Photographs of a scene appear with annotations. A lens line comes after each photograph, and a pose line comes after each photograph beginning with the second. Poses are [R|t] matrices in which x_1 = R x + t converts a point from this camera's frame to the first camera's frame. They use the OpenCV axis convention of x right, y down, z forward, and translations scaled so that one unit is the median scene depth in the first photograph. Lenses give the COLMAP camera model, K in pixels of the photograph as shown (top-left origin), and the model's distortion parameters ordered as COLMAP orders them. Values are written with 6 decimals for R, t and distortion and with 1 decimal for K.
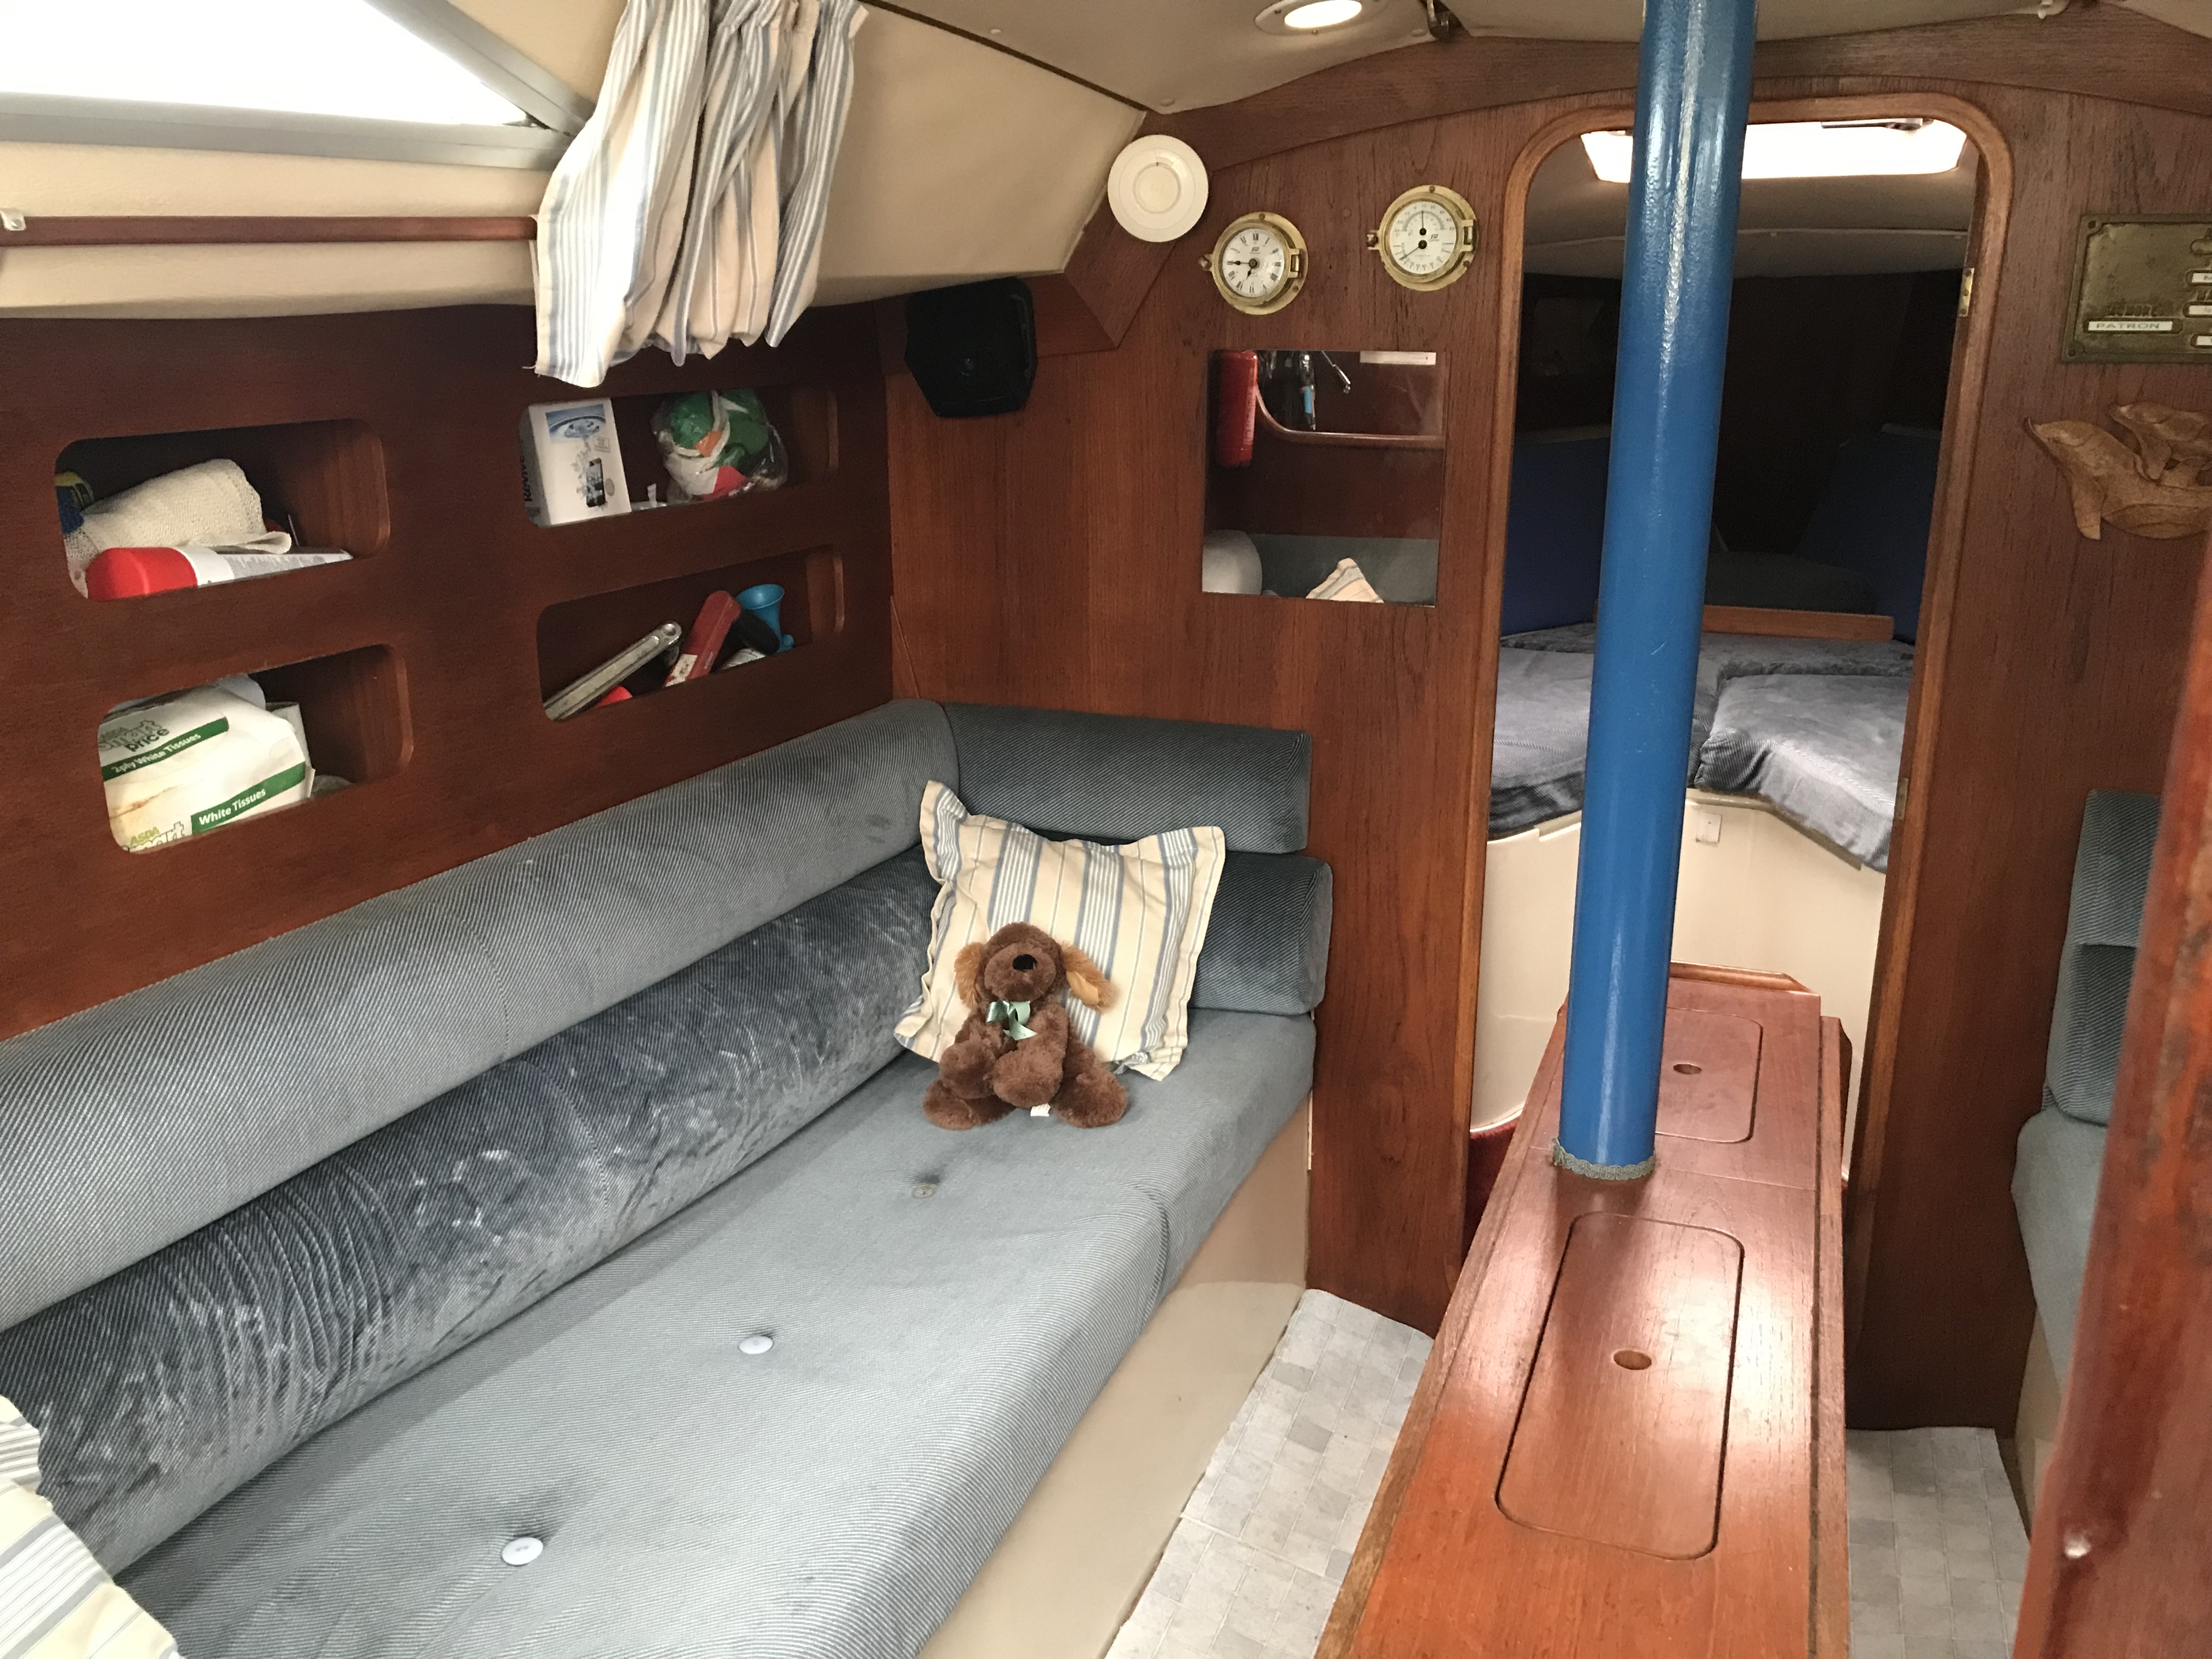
lens RADIAL K [[1770.3, 0, 1106.0], [0, 1770.3, 829.5], [0, 0, 1]] dist [0.003276, -0.039912]
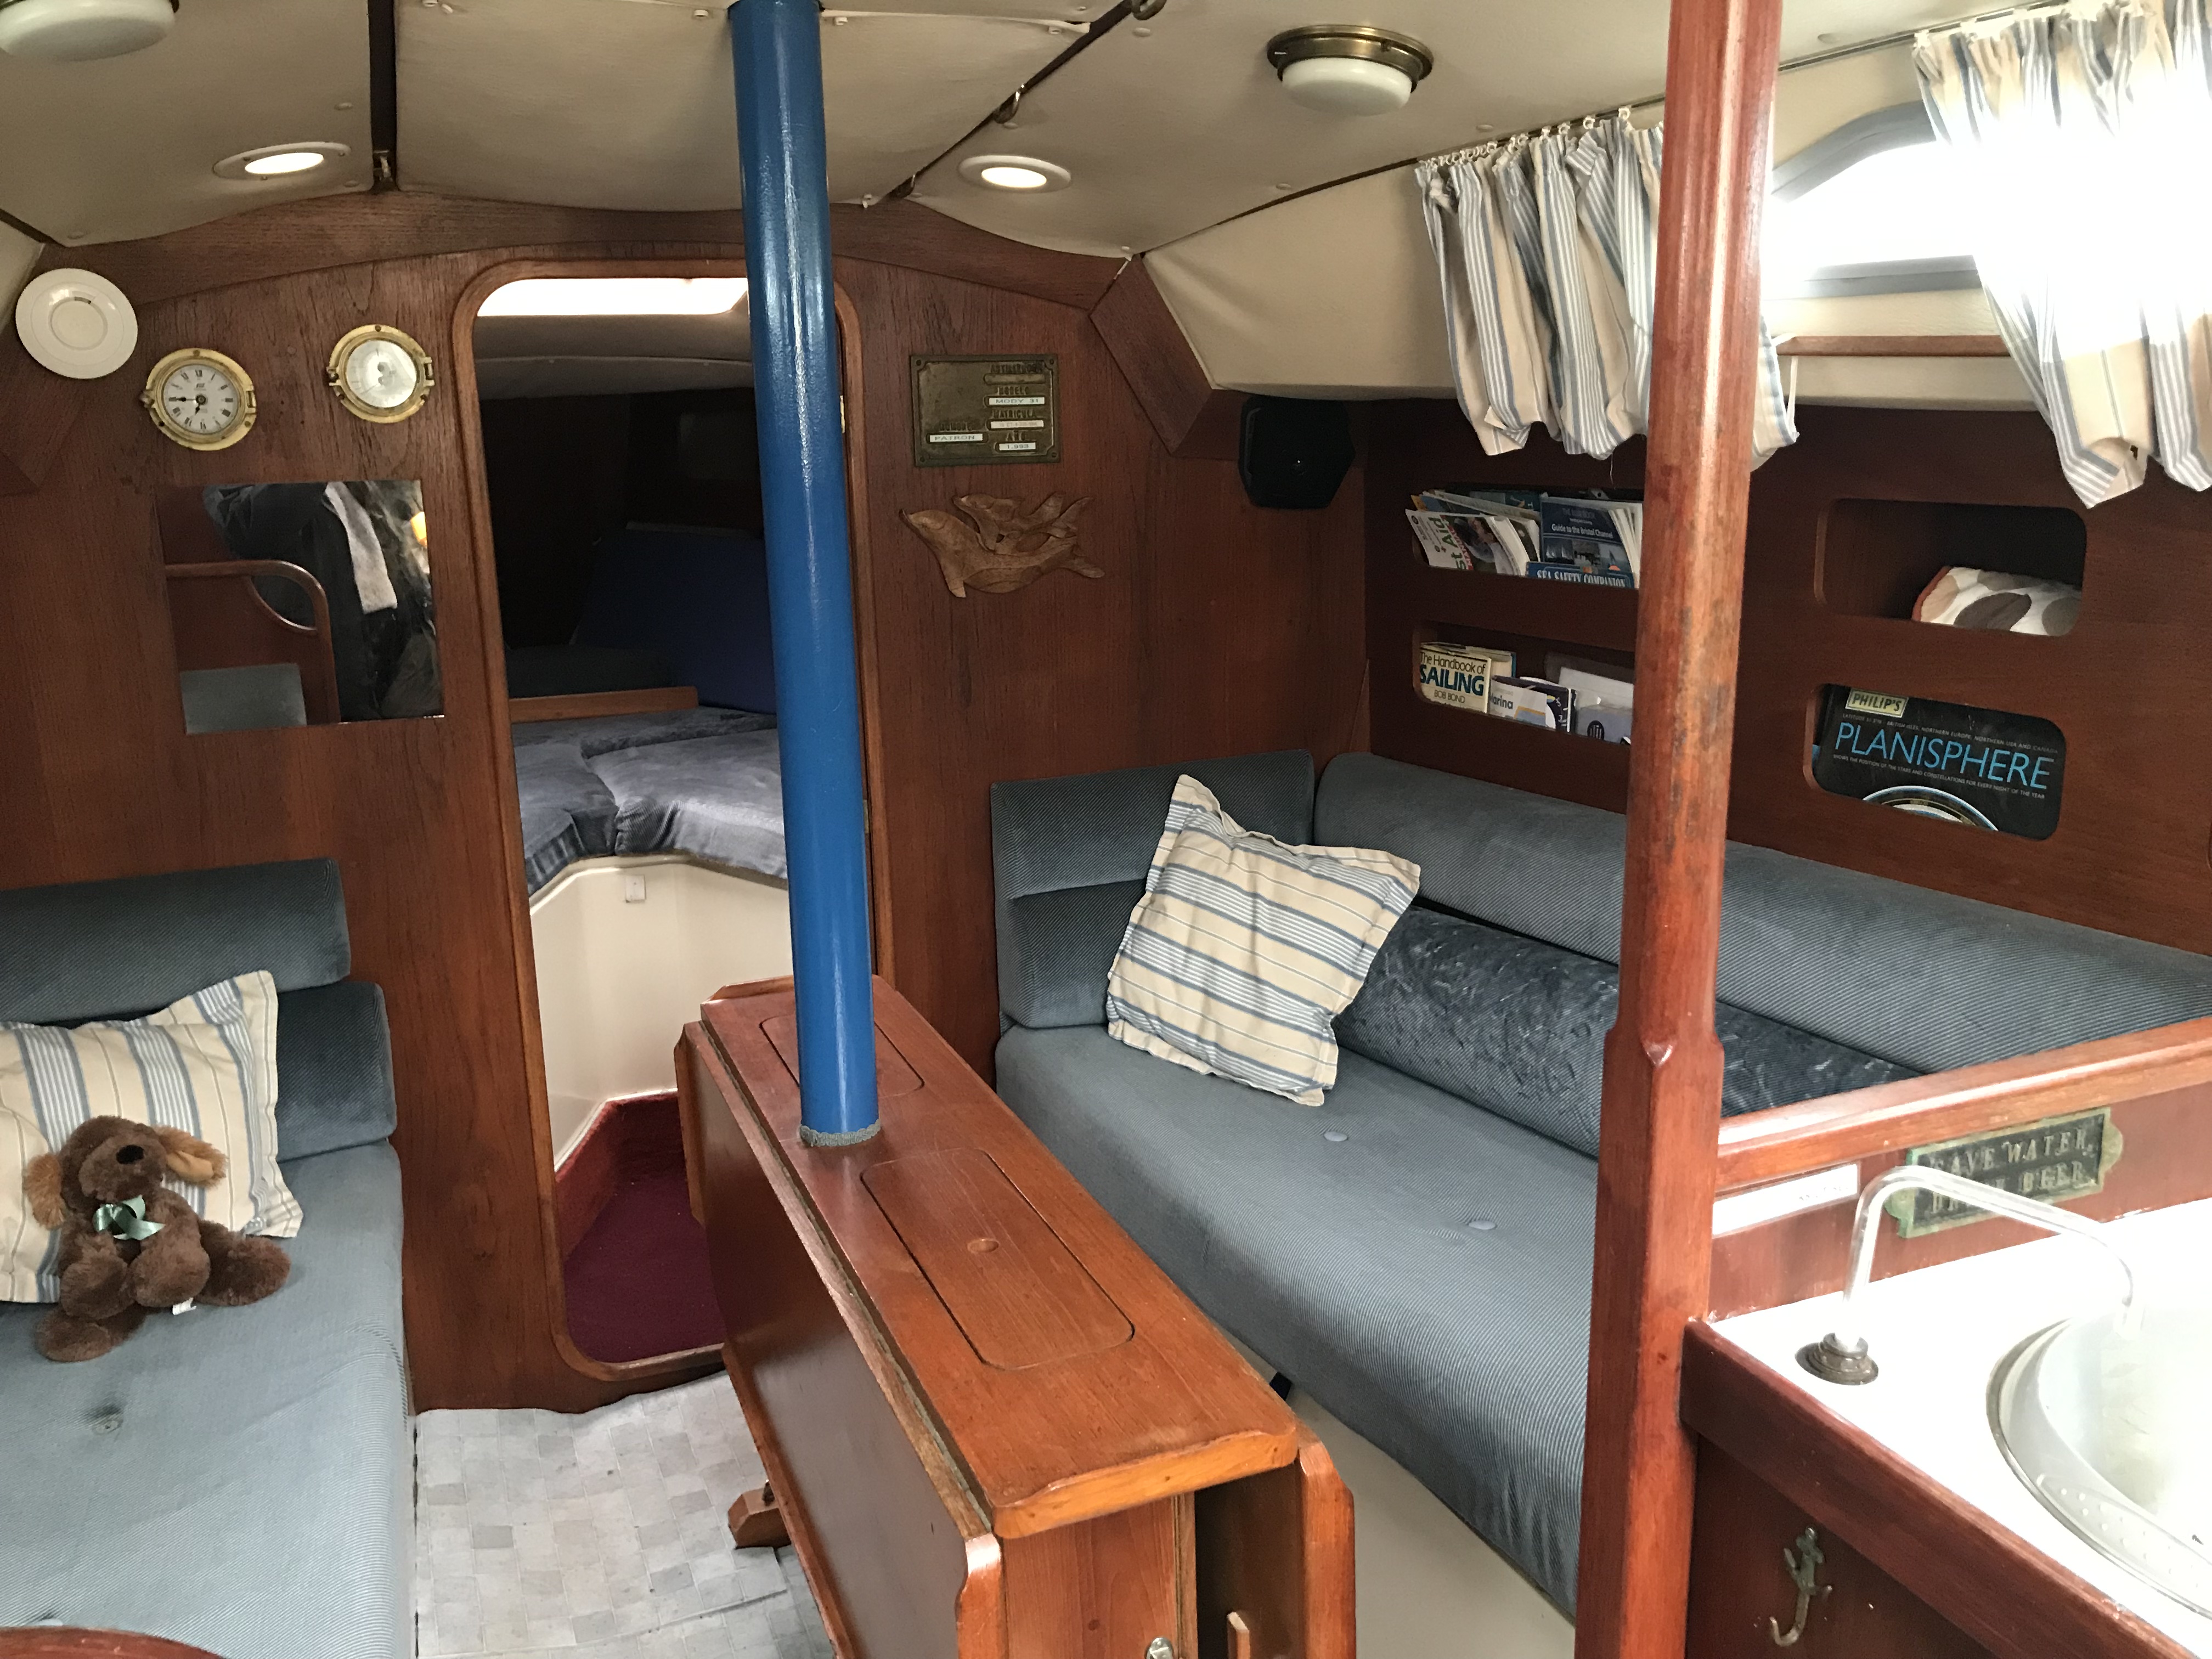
lens RADIAL K [[1742.0, 0, 1106.3], [0, 1742.0, 810.9], [0, 0, 1]] dist [0.003066, -0.078328]
pose [[0.721713, -0.166217, 0.671939, -0.234862], [0.208440, 0.977869, 0.018014, -0.008533], [-0.660063, 0.127058, 0.740387, -0.013942]]
